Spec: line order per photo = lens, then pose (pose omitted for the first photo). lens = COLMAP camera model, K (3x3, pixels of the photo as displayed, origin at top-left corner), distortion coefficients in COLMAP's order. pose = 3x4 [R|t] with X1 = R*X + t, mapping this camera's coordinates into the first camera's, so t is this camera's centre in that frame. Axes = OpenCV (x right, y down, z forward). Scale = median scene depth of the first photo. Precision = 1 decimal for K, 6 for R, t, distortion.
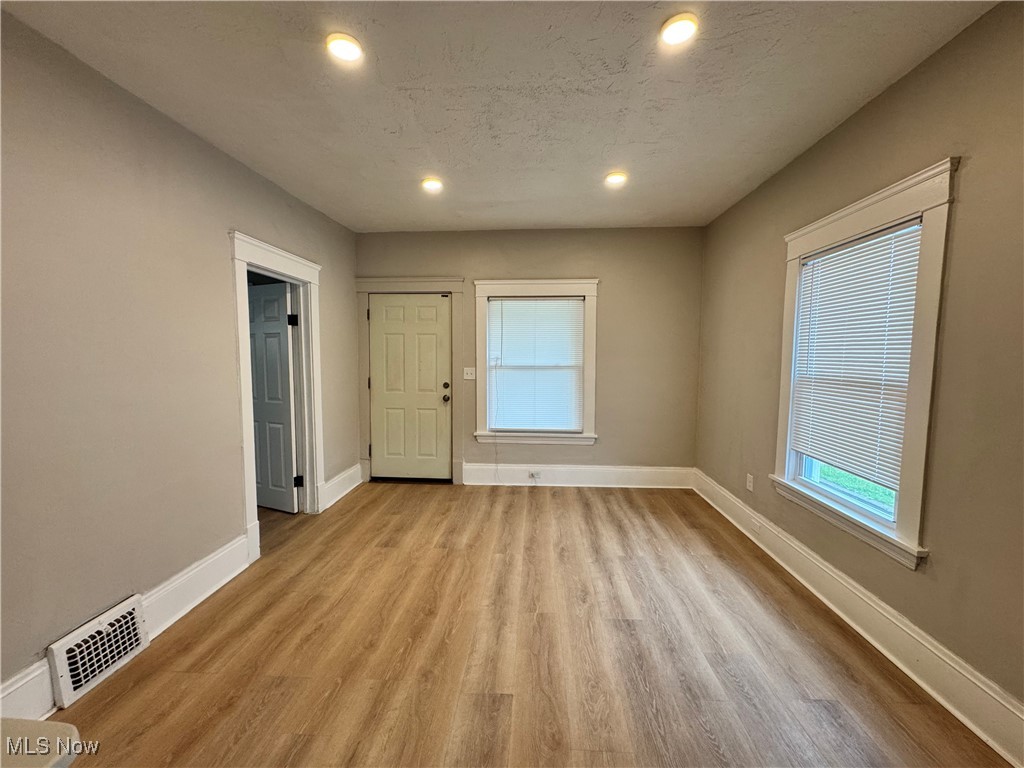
lens RADIAL K [[414.2, 0, 512.0], [0, 414.2, 384.0], [0, 0, 1]] dist [0.000169, 0.000003]
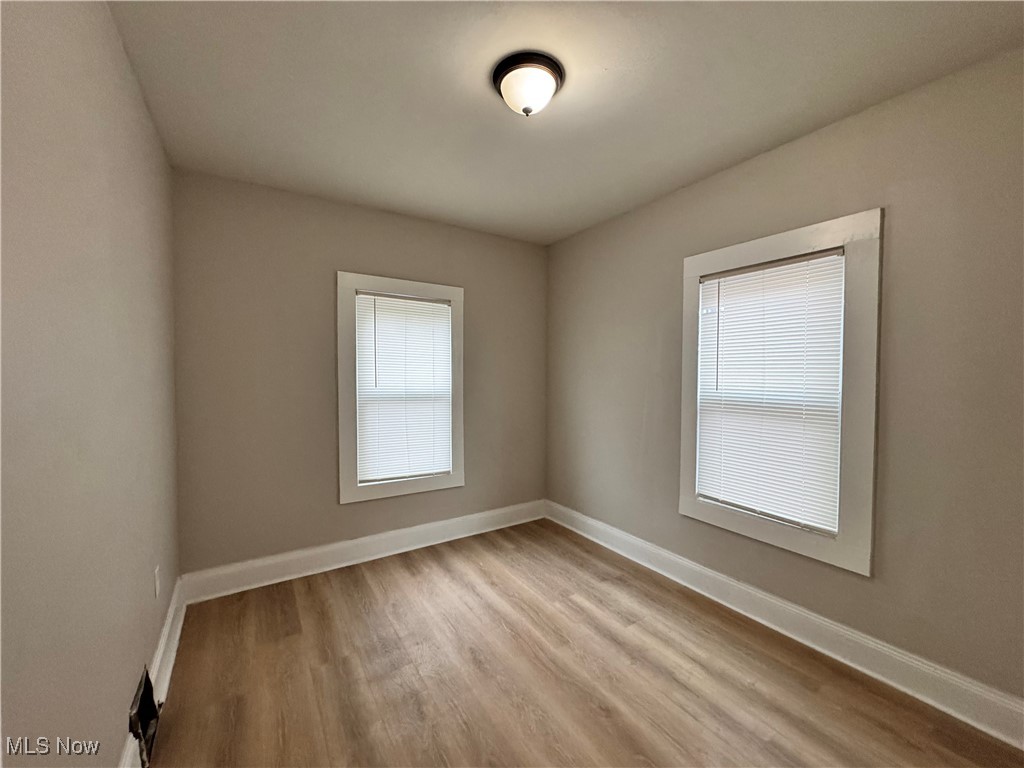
lens RADIAL K [[392.0, 0, 512.0], [0, 392.0, 384.0], [0, 0, 1]] dist [-0.000670, -0.000004]
pose [[0.807269, -0.055025, 0.587614, -0.225617], [0.074533, 0.997178, -0.009017, -0.062321], [-0.585459, 0.051075, 0.809091, 0.440399]]
